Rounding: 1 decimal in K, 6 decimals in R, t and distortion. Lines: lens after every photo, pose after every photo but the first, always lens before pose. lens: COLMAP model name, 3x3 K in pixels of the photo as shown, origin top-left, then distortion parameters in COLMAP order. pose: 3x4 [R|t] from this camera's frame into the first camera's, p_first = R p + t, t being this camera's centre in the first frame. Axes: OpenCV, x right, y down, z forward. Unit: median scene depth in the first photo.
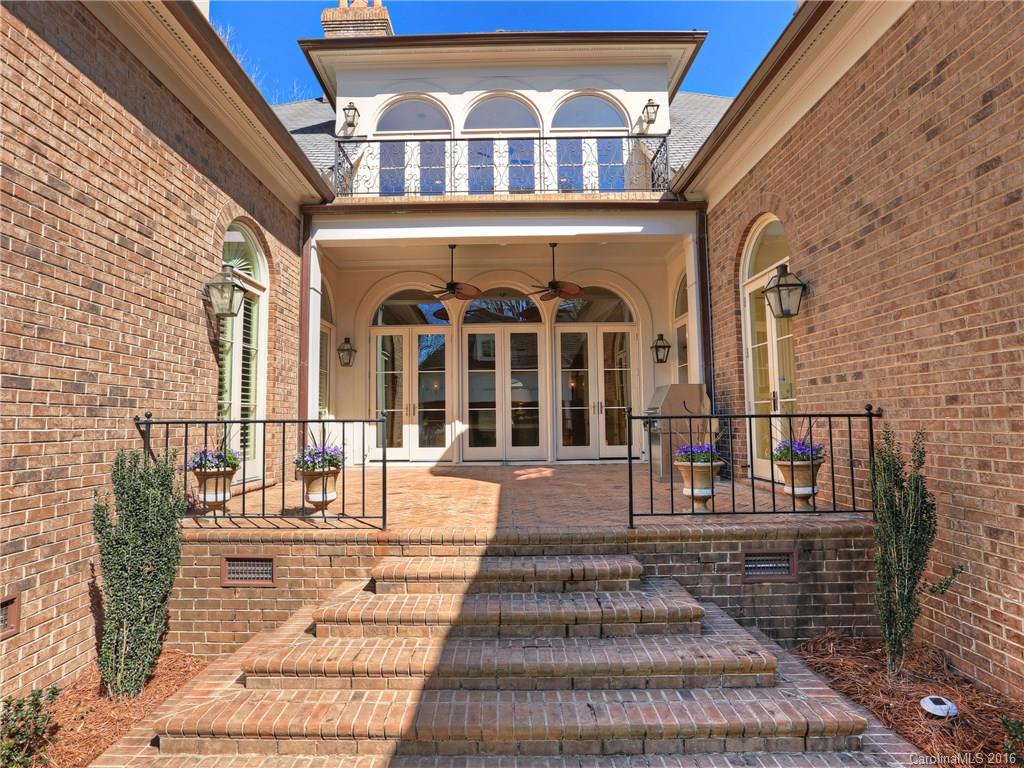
lens RADIAL K [[527.0, 0, 508.5], [0, 527.0, 385.2], [0, 0, 1]] dist [0.000040, 0.000005]
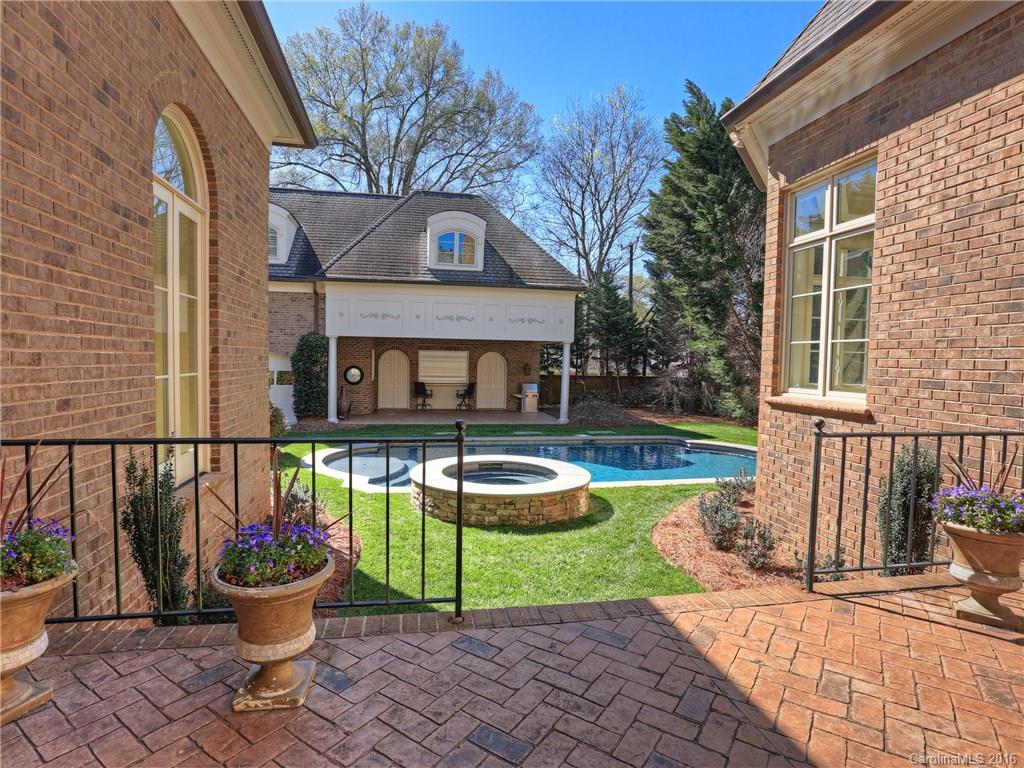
lens RADIAL K [[527.0, 0, 510.3], [0, 527.0, 386.0], [0, 0, 1]] dist [0.000040, 0.000005]
pose [[-0.981876, 0.000429, -0.189526, 0.332469], [0.003888, 0.999833, -0.017882, 0.016411], [0.189487, -0.018295, -0.981713, 1.866917]]
